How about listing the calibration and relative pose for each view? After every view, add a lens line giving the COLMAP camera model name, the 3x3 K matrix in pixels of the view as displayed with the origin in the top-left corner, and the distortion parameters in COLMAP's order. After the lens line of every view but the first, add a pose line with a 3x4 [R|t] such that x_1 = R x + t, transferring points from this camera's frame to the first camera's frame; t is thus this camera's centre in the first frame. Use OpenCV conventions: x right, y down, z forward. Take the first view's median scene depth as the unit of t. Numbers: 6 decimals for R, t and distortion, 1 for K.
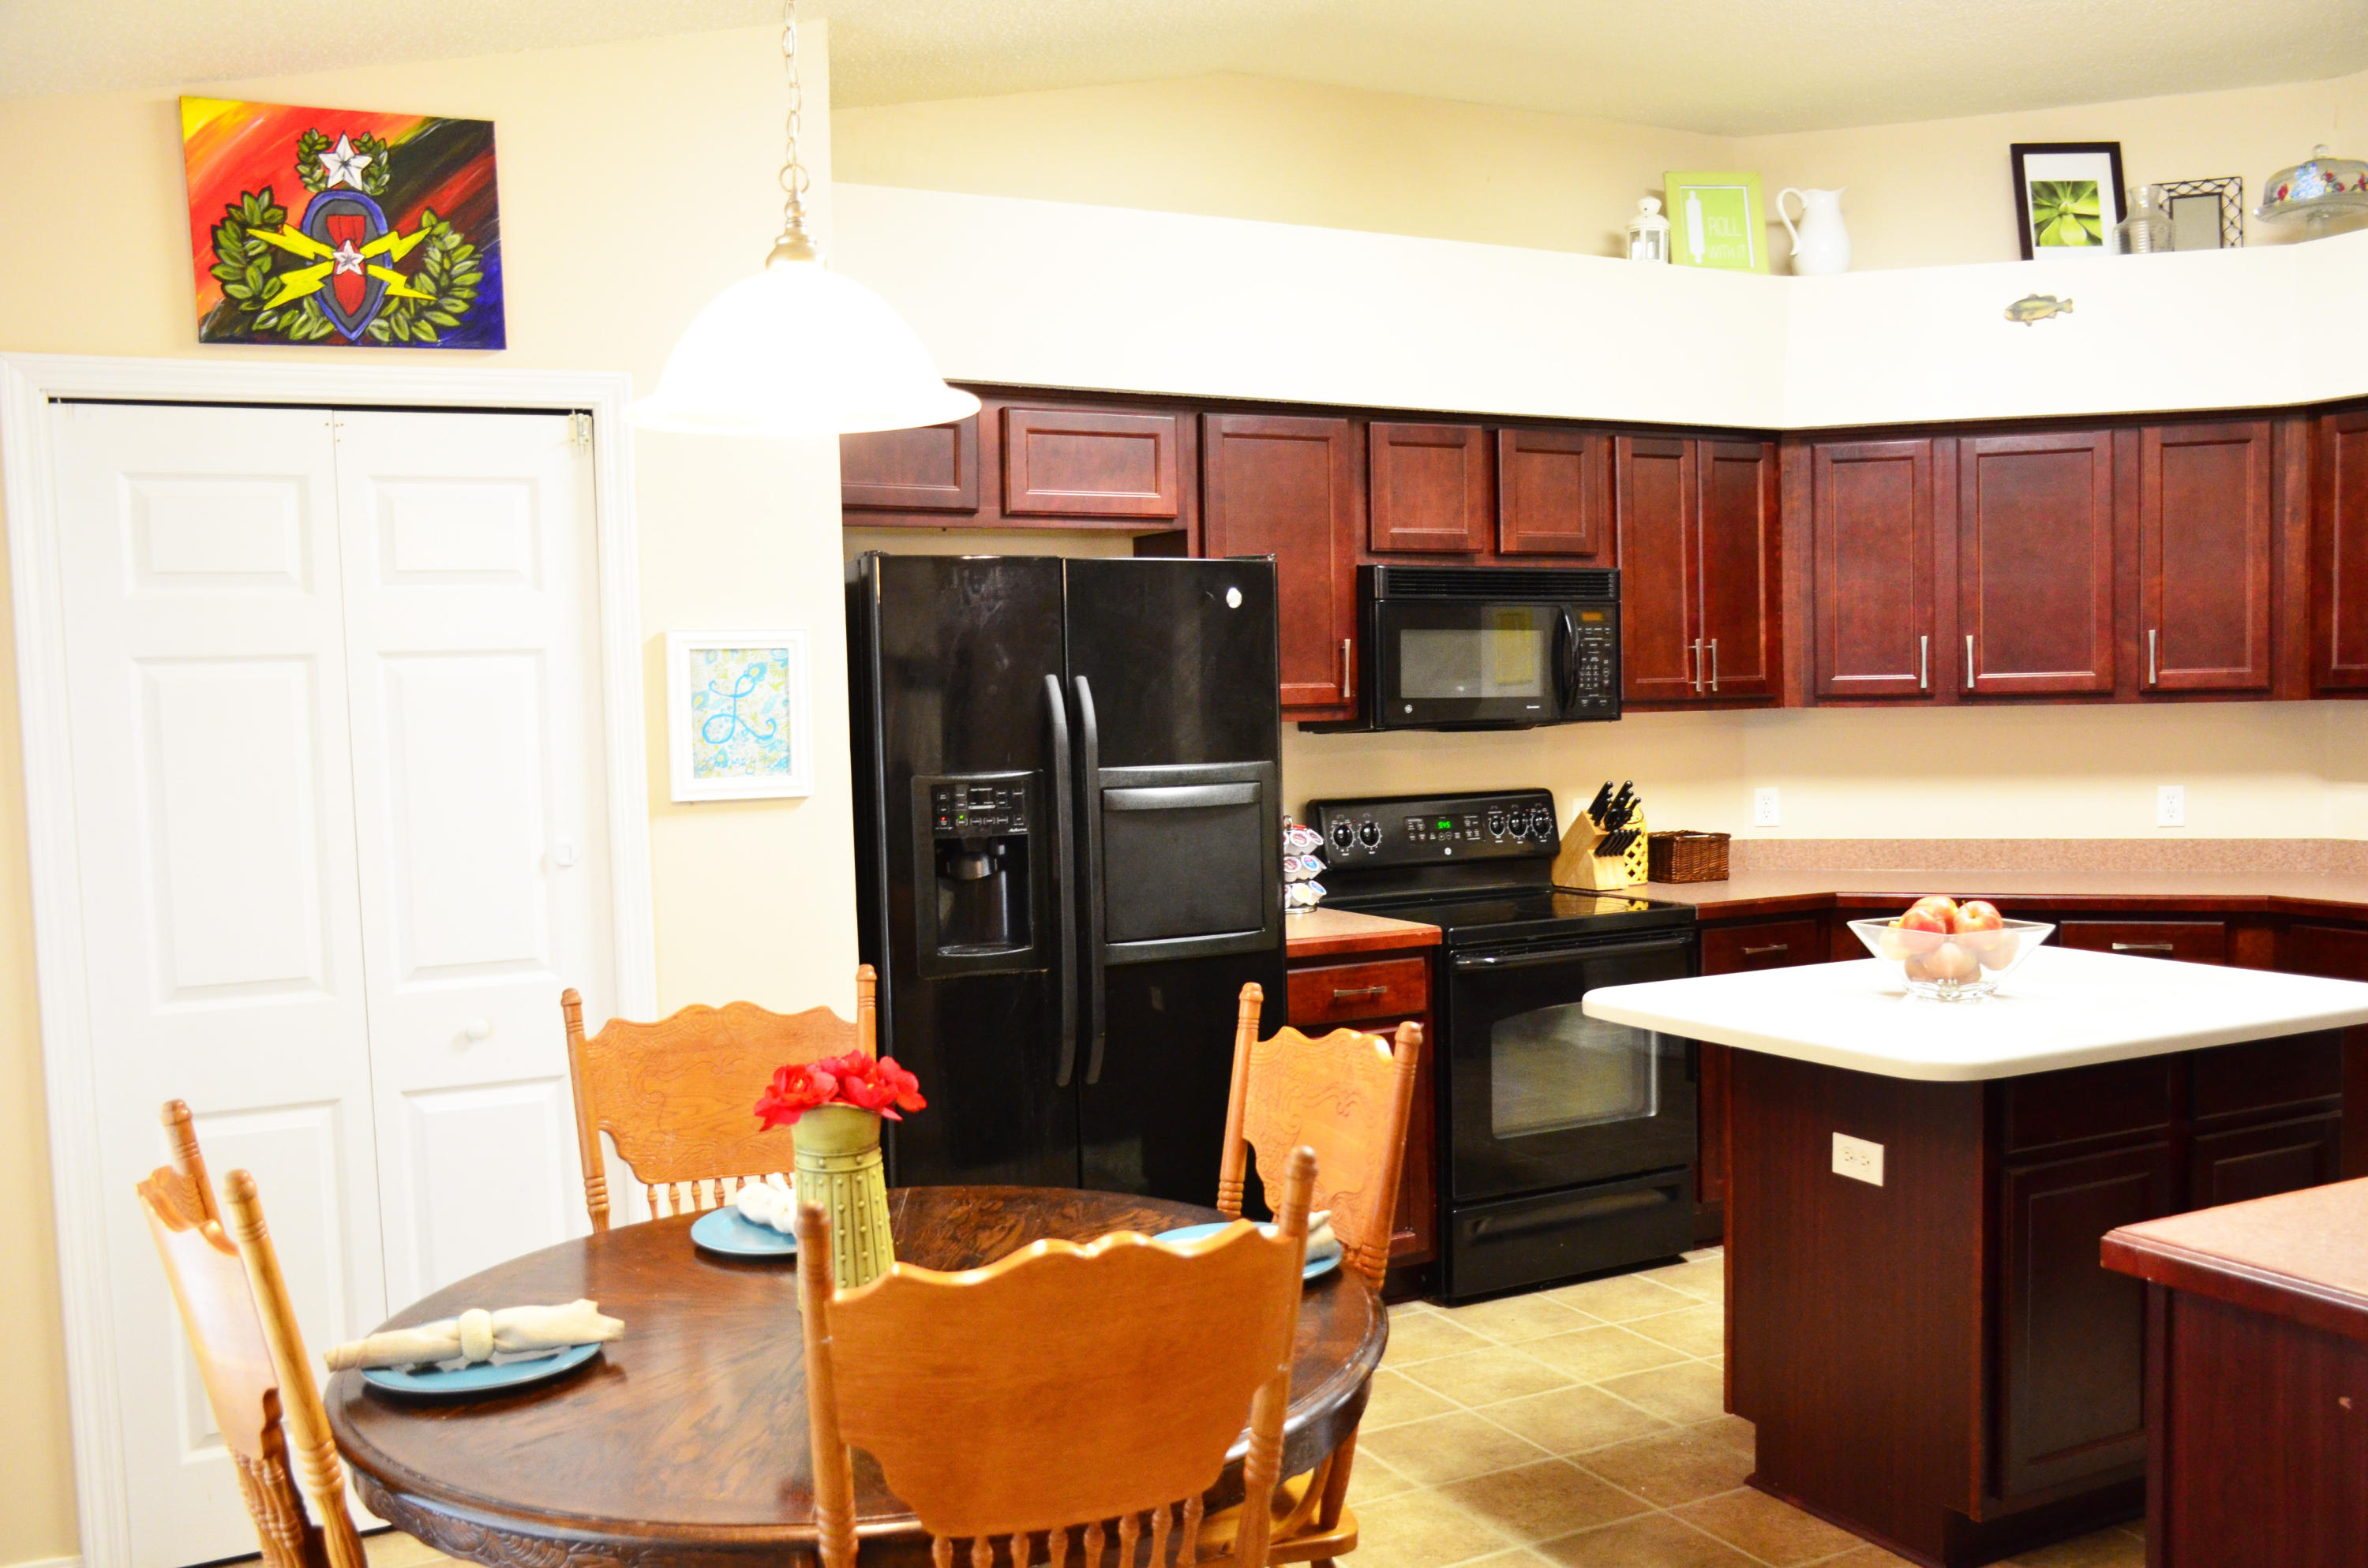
lens RADIAL K [[2123.8, 0, 1184.0], [0, 2123.8, 784.0], [0, 0, 1]] dist [-0.031538, 0.009793]
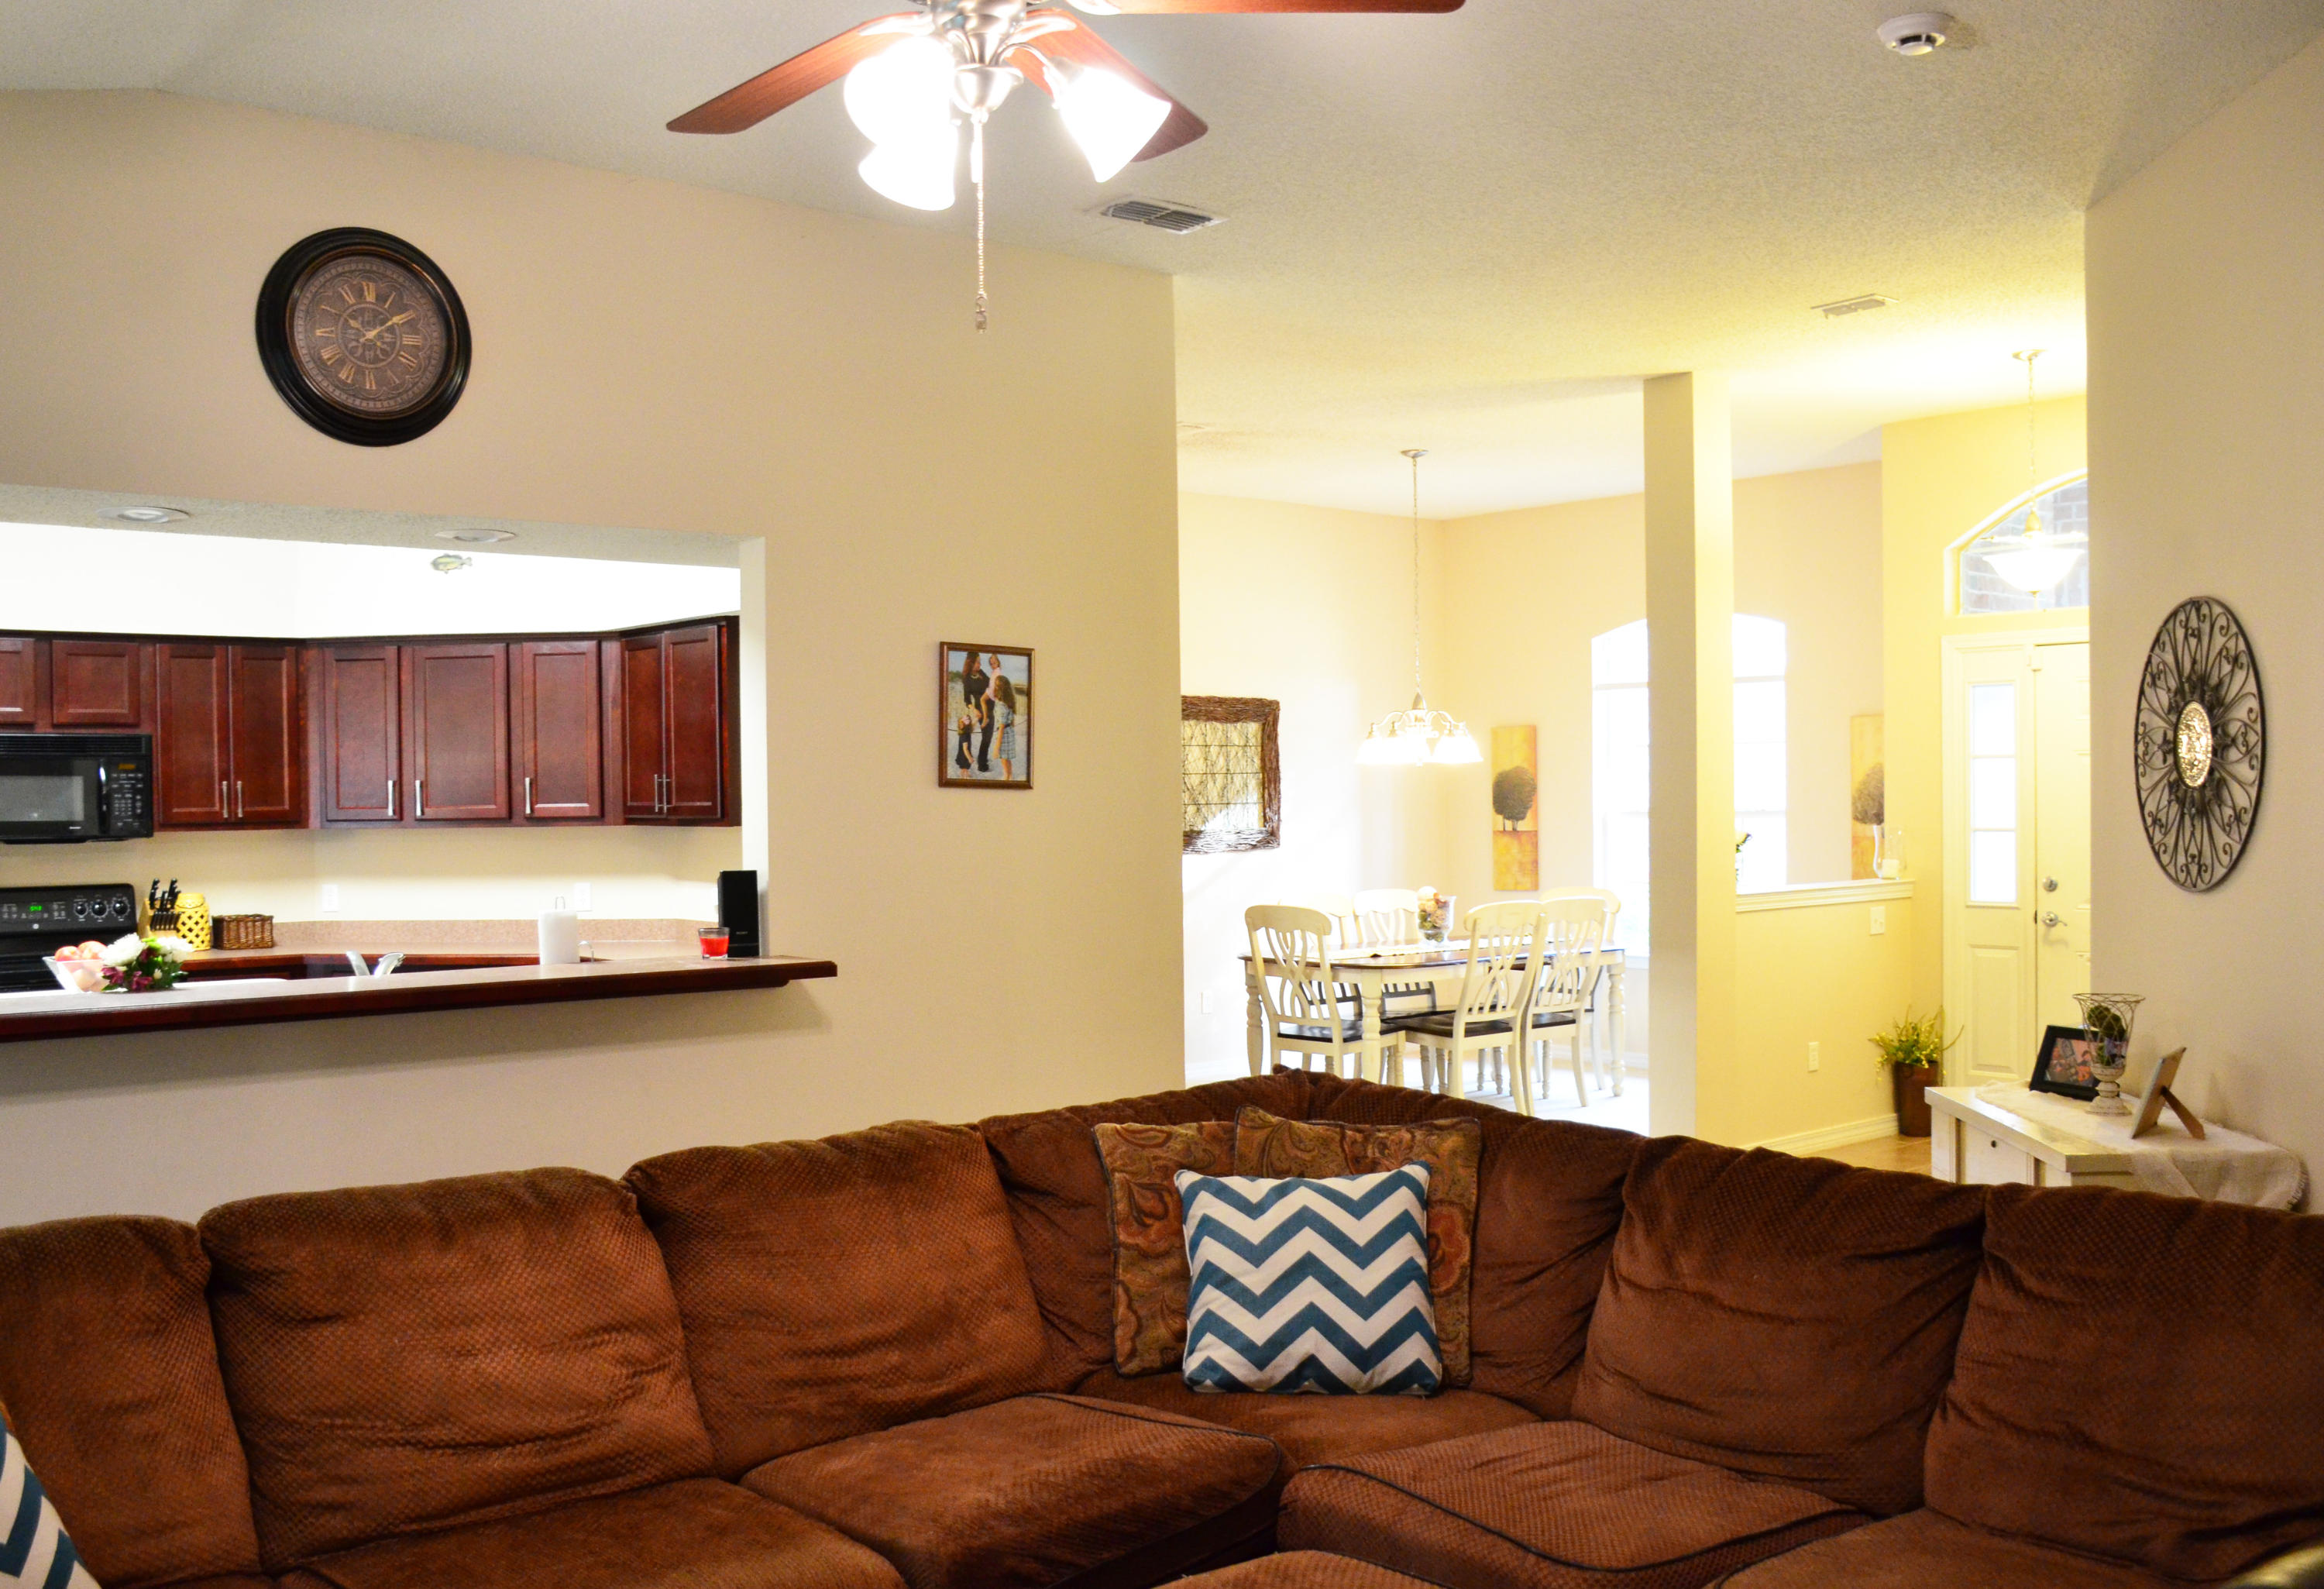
lens RADIAL K [[2131.8, 0, 1086.5], [0, 2131.8, 829.8], [0, 0, 1]] dist [-0.139615, 0.185464]
pose [[0.981437, 0.005259, 0.191711, 0.563347], [0.001077, 0.999457, -0.032931, 0.013402], [-0.191780, 0.032526, 0.980899, -0.546067]]
